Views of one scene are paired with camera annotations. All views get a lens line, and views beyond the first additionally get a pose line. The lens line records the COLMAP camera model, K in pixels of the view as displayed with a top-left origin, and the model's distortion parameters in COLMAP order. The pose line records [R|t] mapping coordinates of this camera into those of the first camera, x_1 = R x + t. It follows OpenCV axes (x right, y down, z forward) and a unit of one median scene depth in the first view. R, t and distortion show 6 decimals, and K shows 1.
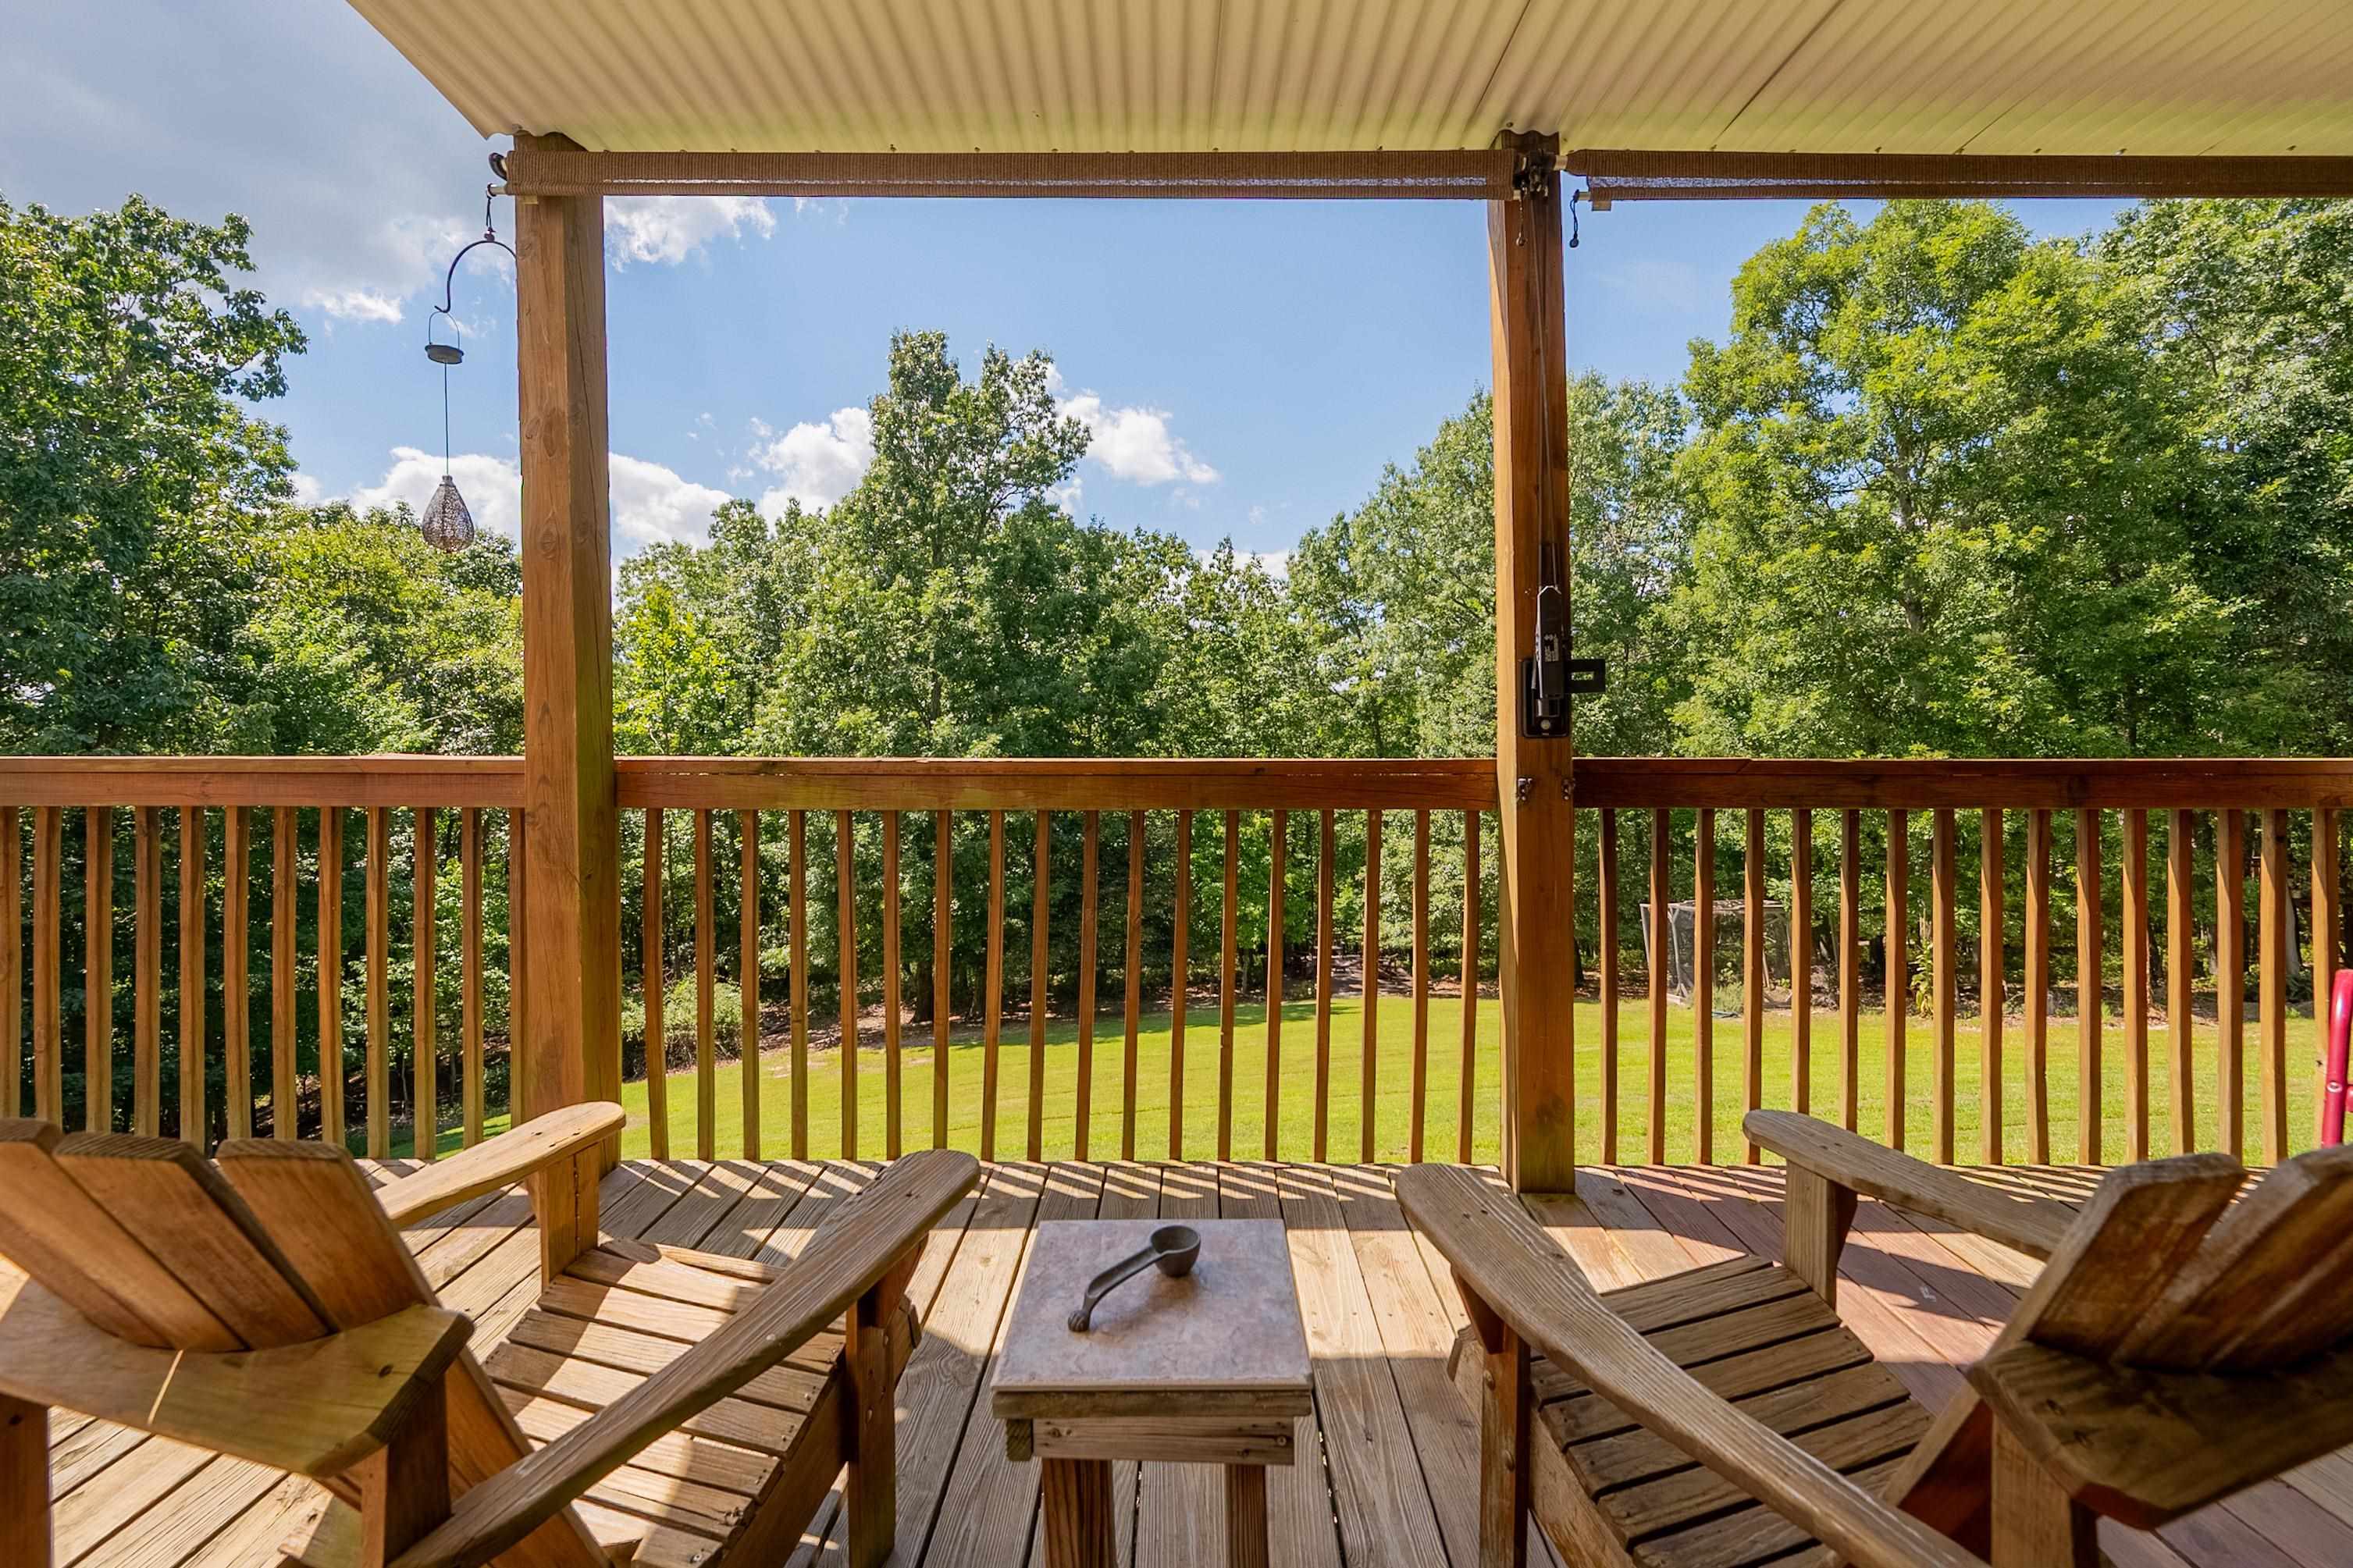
lens RADIAL K [[943.2, 0, 1185.8], [0, 943.2, 743.5], [0, 0, 1]] dist [-0.003426, -0.001232]
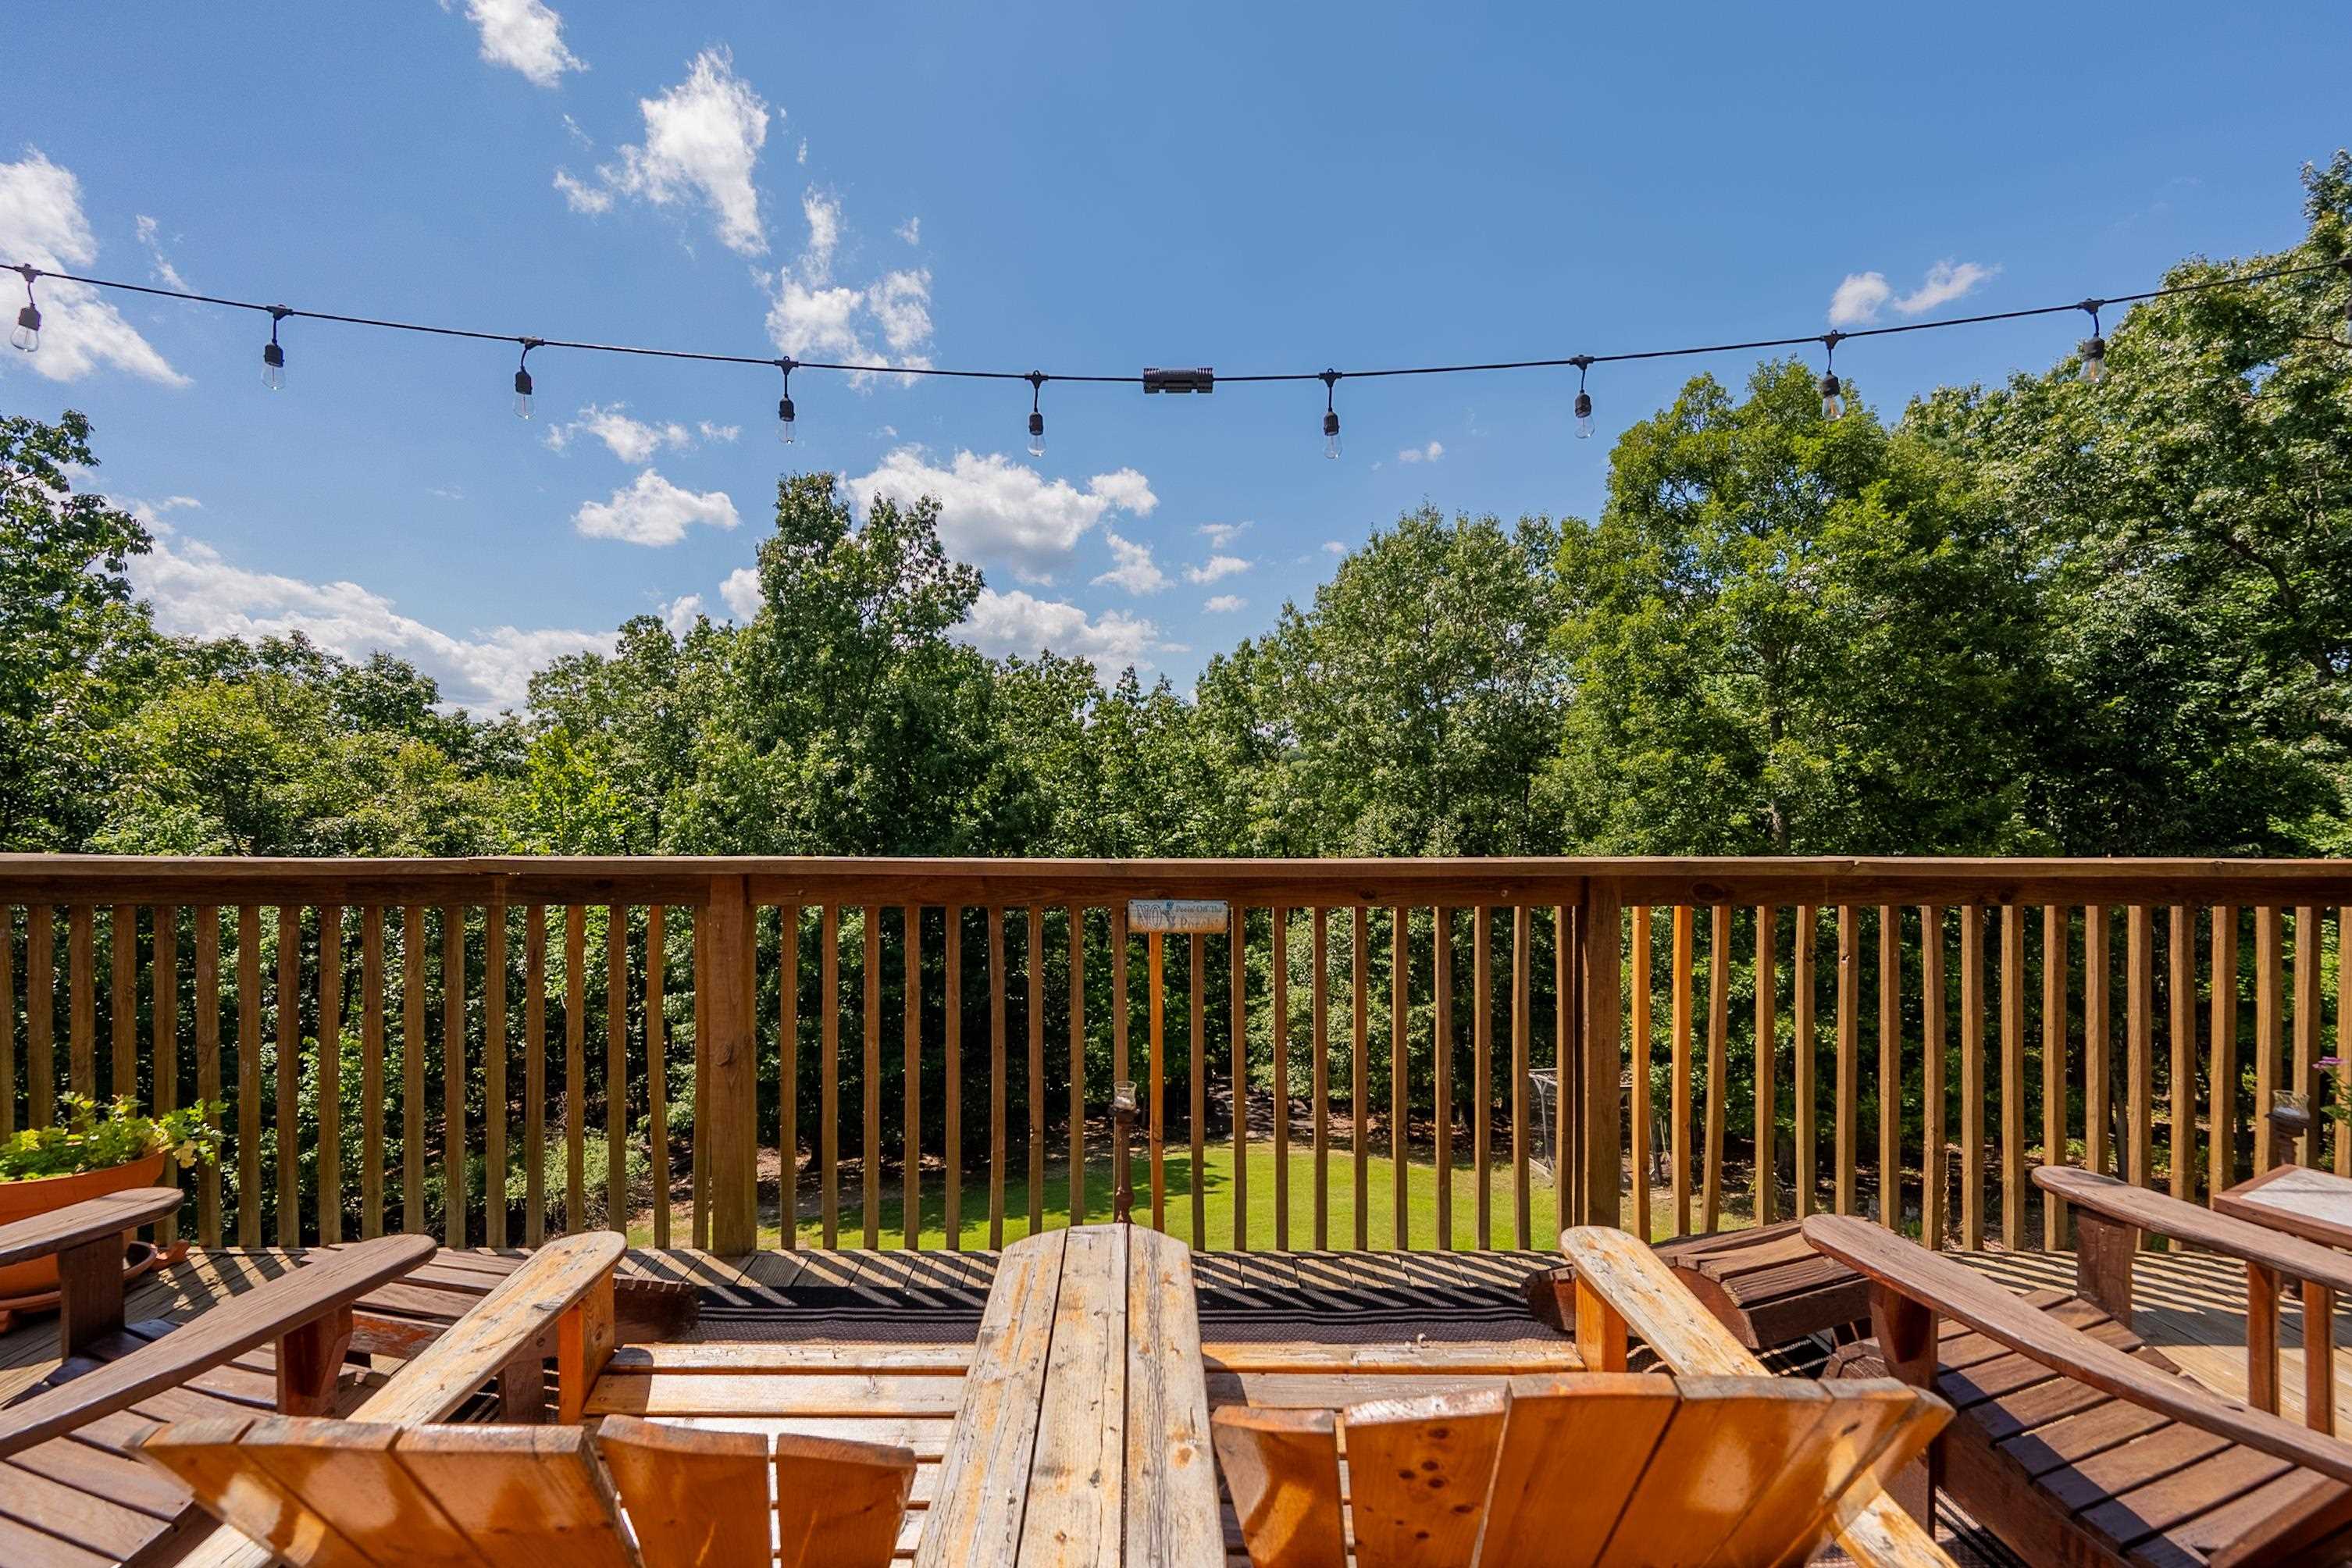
lens RADIAL K [[942.9, 0, 1149.6], [0, 942.9, 821.6], [0, 0, 1]] dist [-0.003426, -0.001232]
pose [[0.999951, 0.000435, 0.009937, 0.076984], [-0.000720, 0.999589, 0.028672, -0.120894], [-0.009920, -0.028678, 0.999539, -0.002490]]
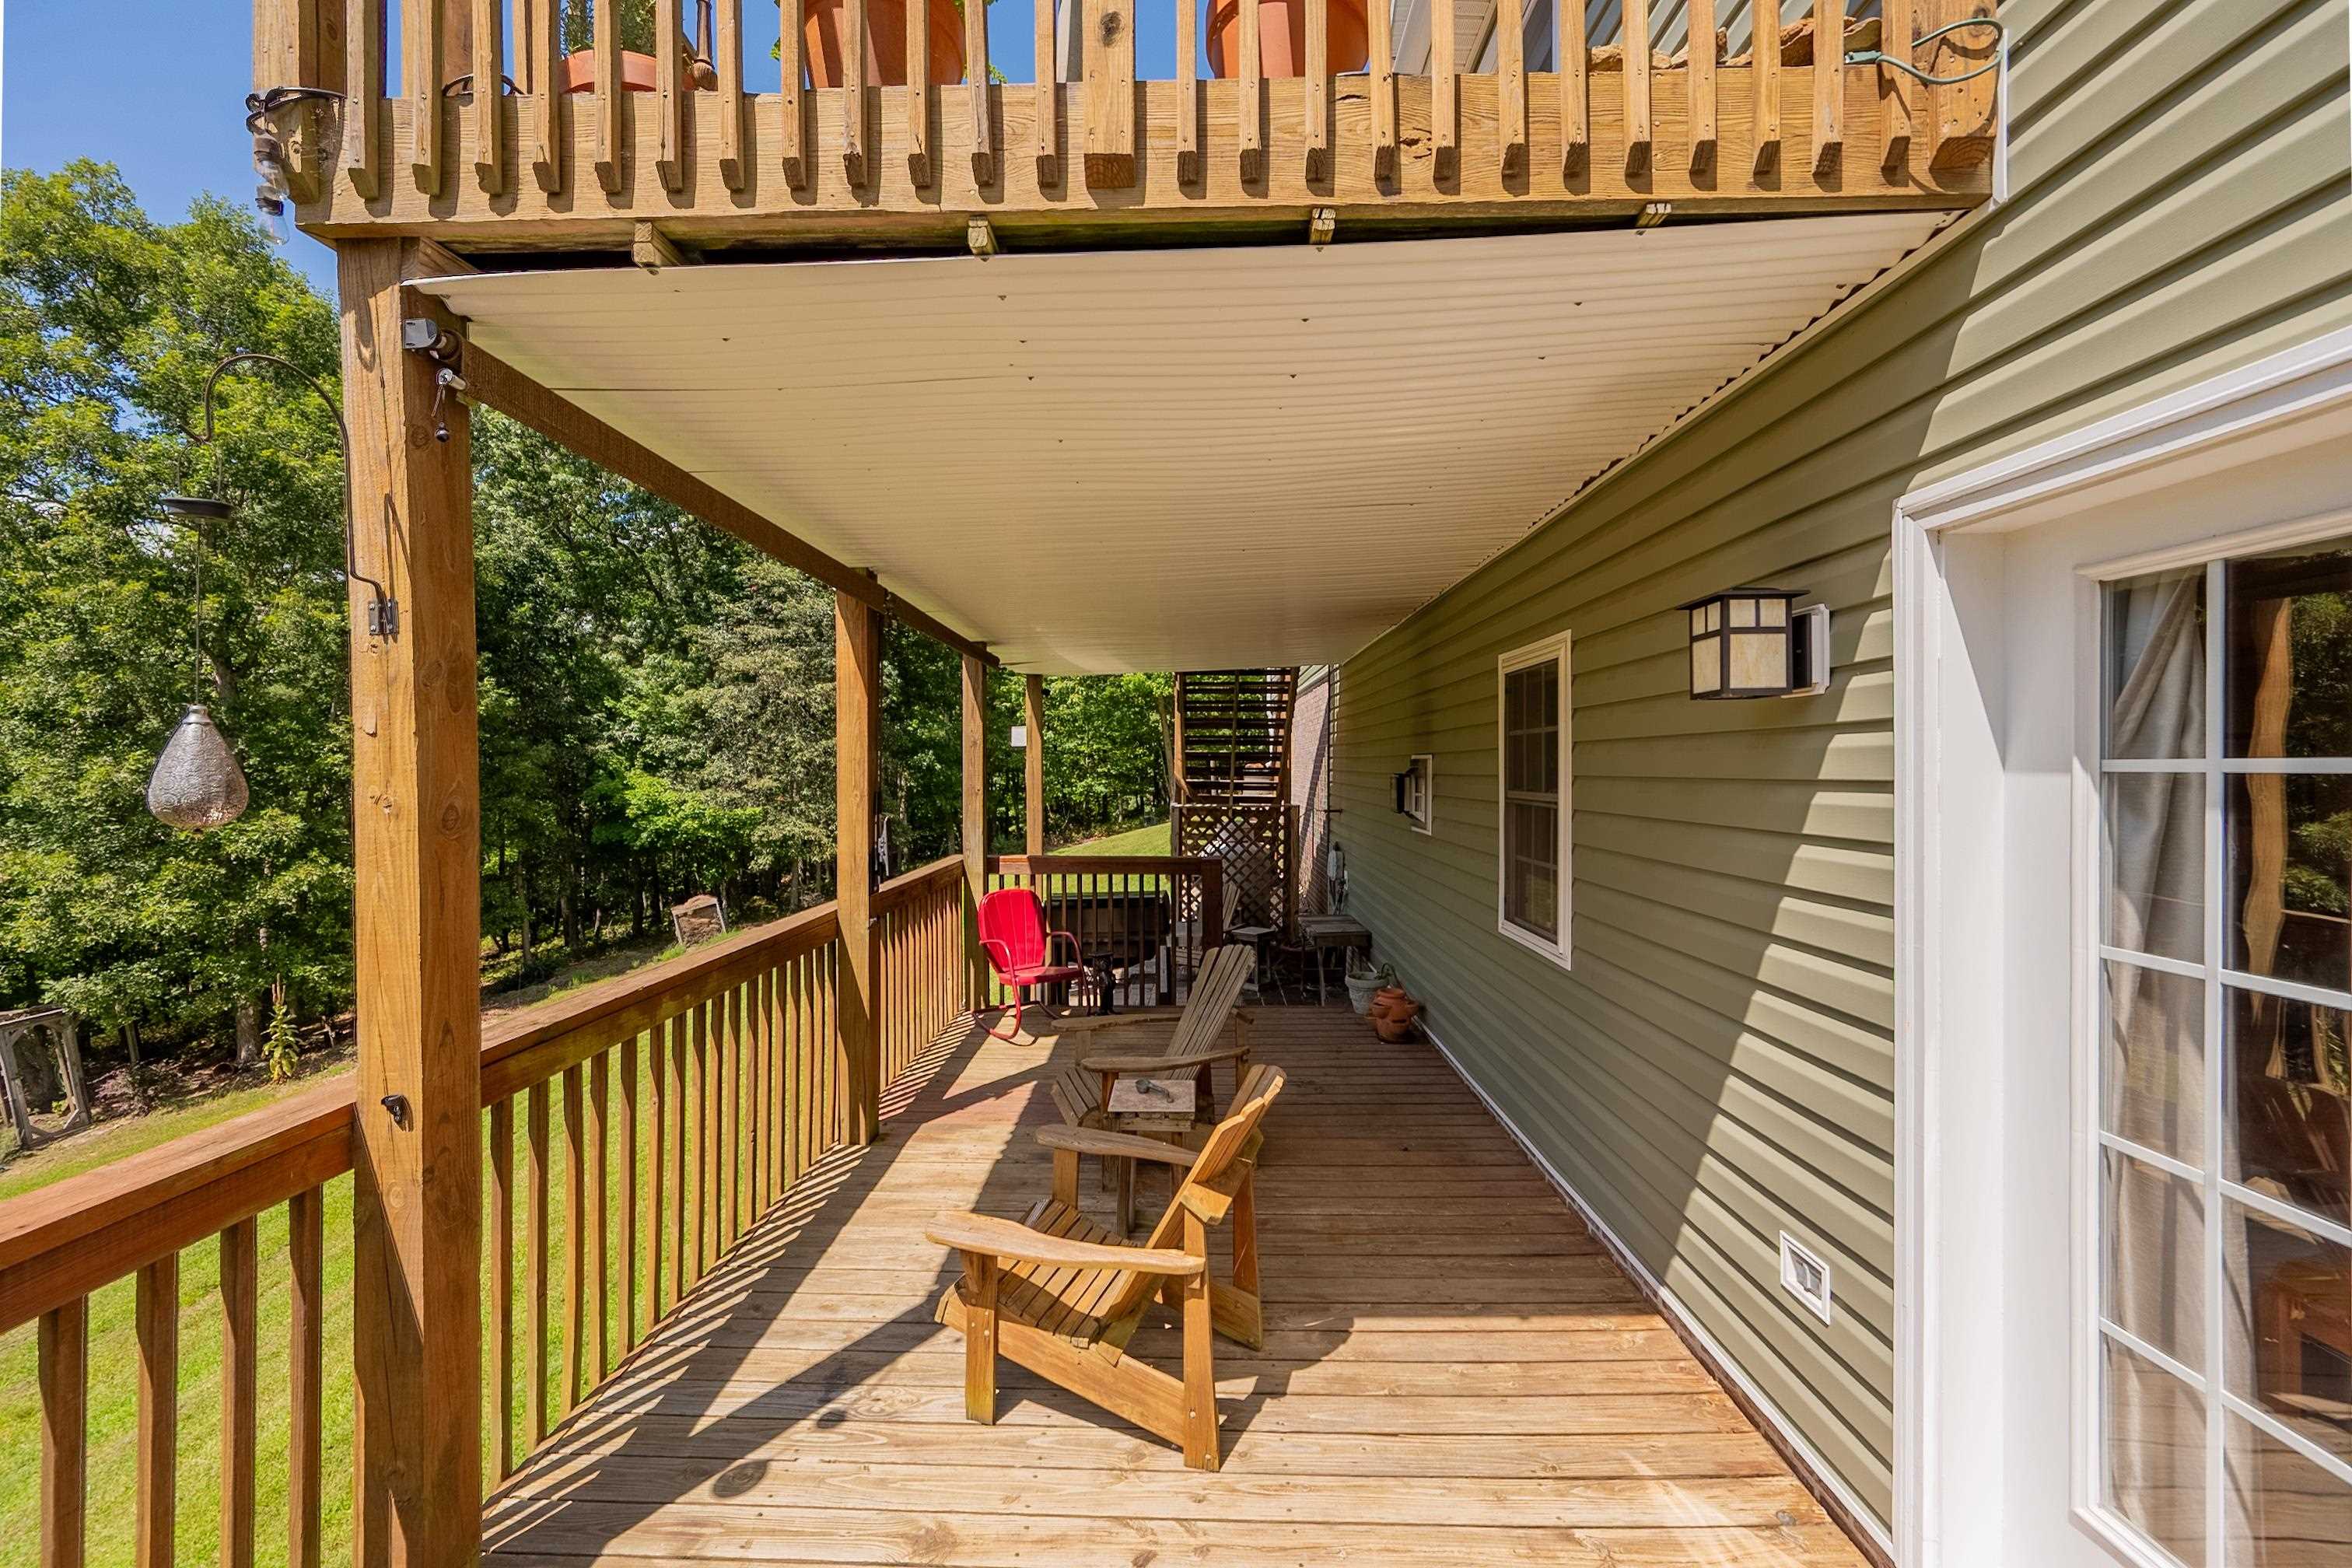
lens RADIAL K [[942.9, 0, 1164.7], [0, 942.9, 783.2], [0, 0, 1]] dist [-0.003426, -0.001232]
pose [[0.016957, -0.015556, 0.999735, -0.131901], [0.010506, 0.999827, 0.015380, -0.022386], [-0.999801, 0.010243, 0.017118, 0.035116]]
